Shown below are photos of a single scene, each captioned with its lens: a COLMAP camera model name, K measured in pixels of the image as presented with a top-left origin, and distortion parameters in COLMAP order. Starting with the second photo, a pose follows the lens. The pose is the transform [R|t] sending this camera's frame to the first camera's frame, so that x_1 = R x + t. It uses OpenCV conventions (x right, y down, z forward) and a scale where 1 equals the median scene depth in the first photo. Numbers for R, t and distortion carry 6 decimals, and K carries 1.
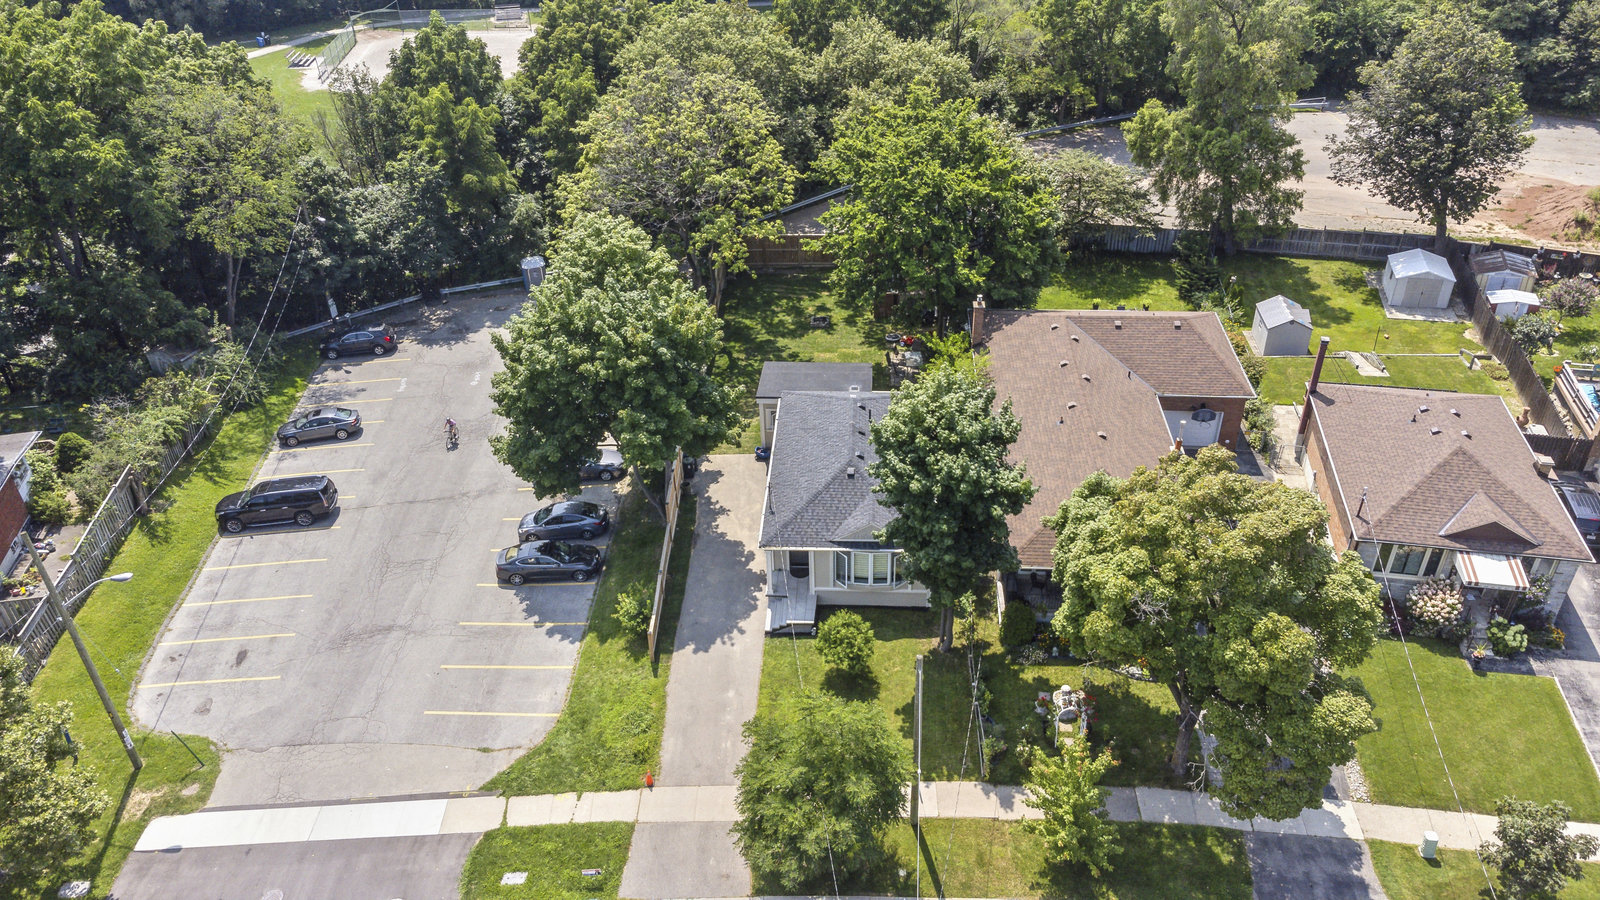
lens RADIAL K [[1206.4, 0, 796.9], [0, 1206.4, 429.0], [0, 0, 1]] dist [0.026337, 0.023133]
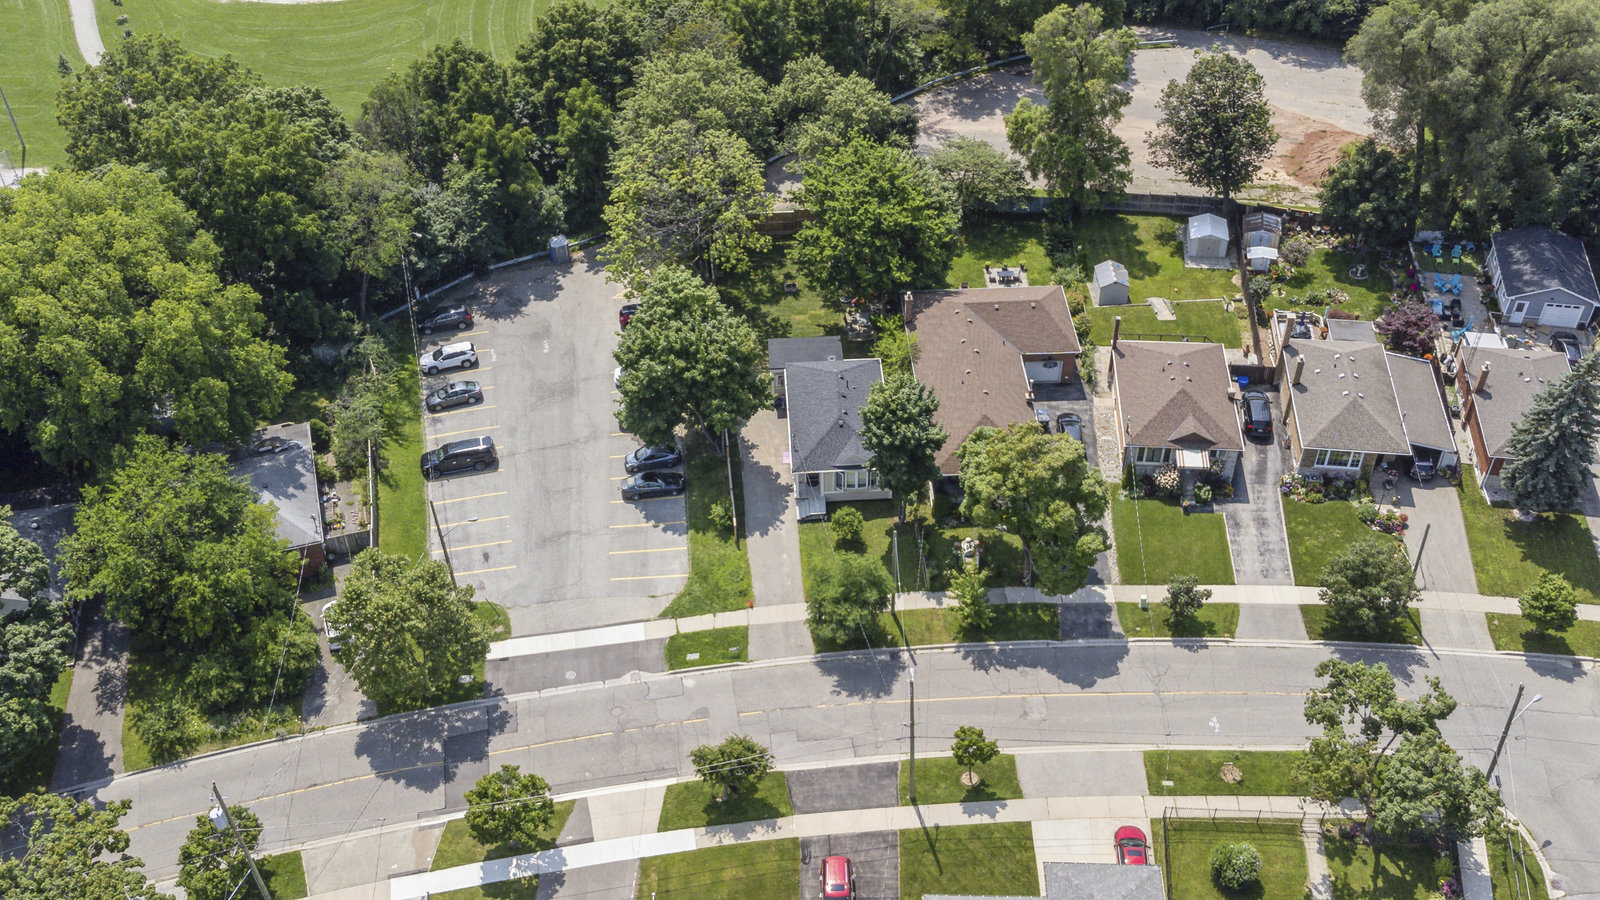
lens RADIAL K [[1592.6, 0, 793.7], [0, 1592.6, 441.8], [0, 0, 1]] dist [0.032296, 0.000000]
pose [[0.993902, -0.069115, 0.085918, -0.199730], [0.055509, 0.986862, 0.151733, -0.262020], [-0.095276, -0.146038, 0.984680, -1.113639]]
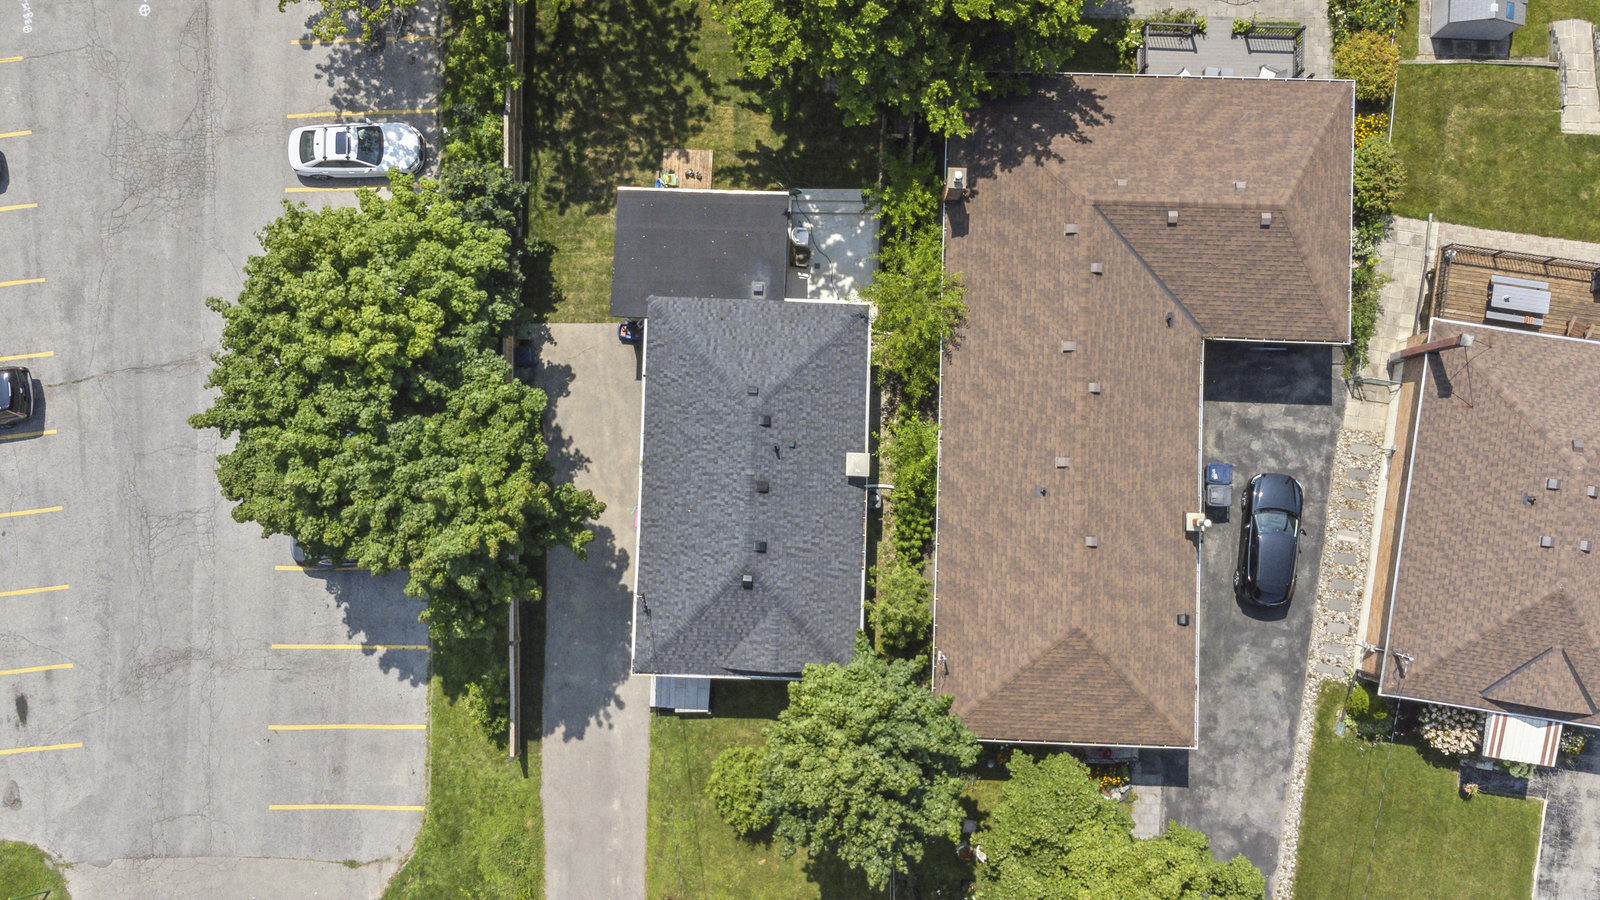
lens RADIAL K [[1592.6, 0, 797.4], [0, 1592.6, 439.8], [0, 0, 1]] dist [0.032296, 0.000000]
pose [[0.999557, -0.029330, 0.005055, 0.067839], [0.013125, 0.586824, 0.809608, -0.750525], [-0.026712, -0.809183, 0.586949, 0.458807]]
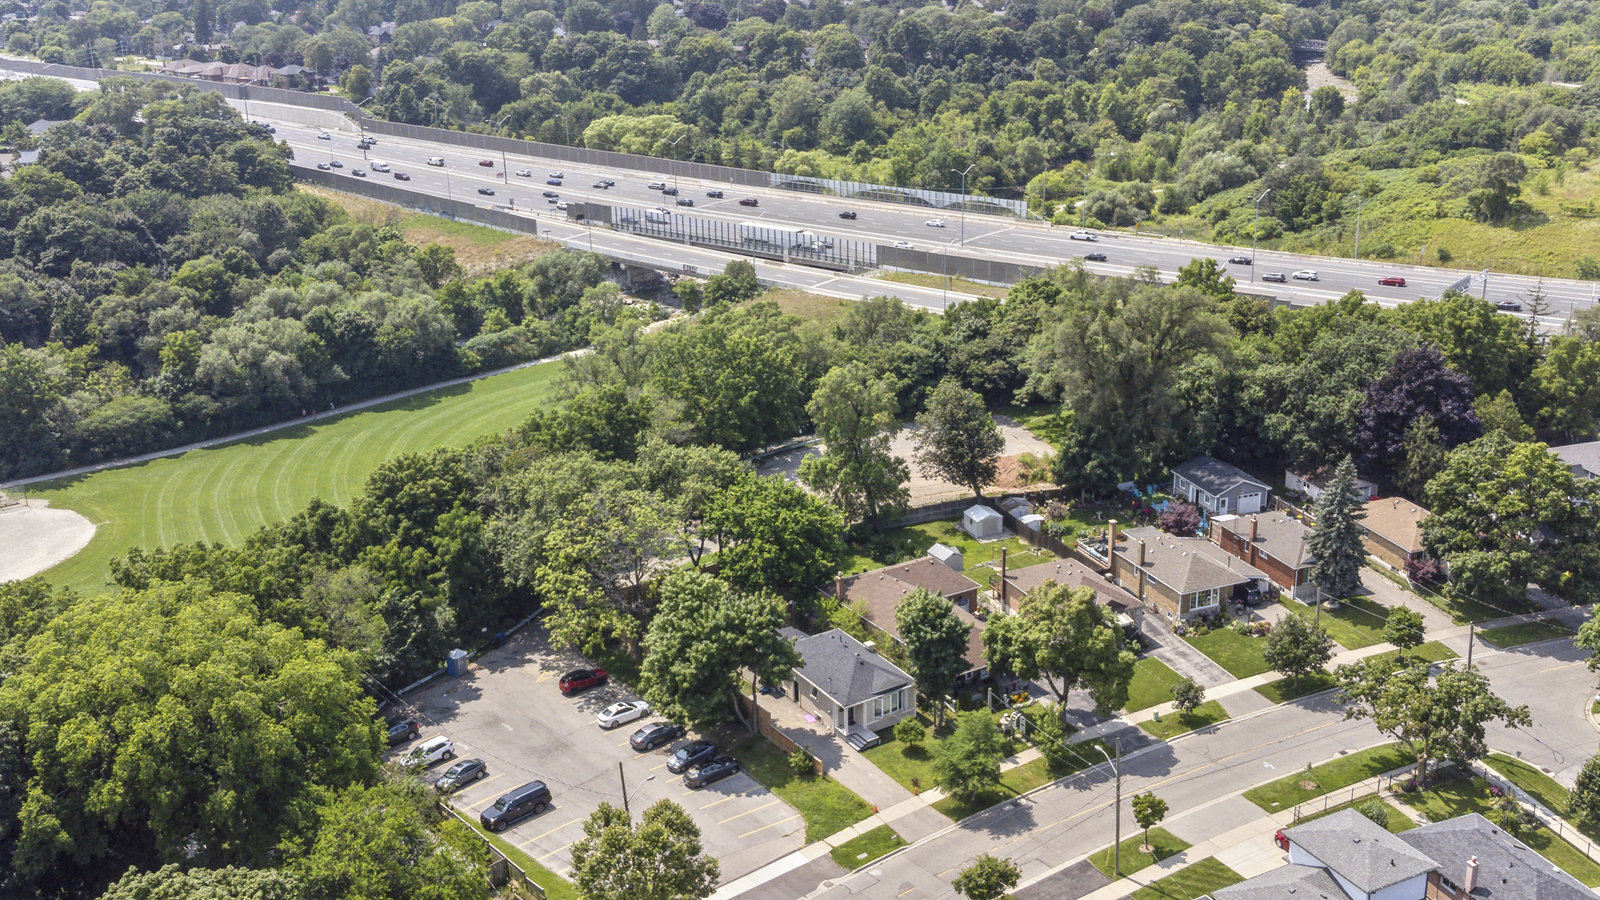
lens RADIAL K [[1592.6, 0, 815.7], [0, 1592.6, 438.2], [0, 0, 1]] dist [0.032296, 0.000000]
pose [[0.813533, -0.184439, 0.551495, -1.270019], [0.323295, 0.931750, -0.165296, 0.093077], [-0.483368, 0.312769, 0.817637, -1.099004]]
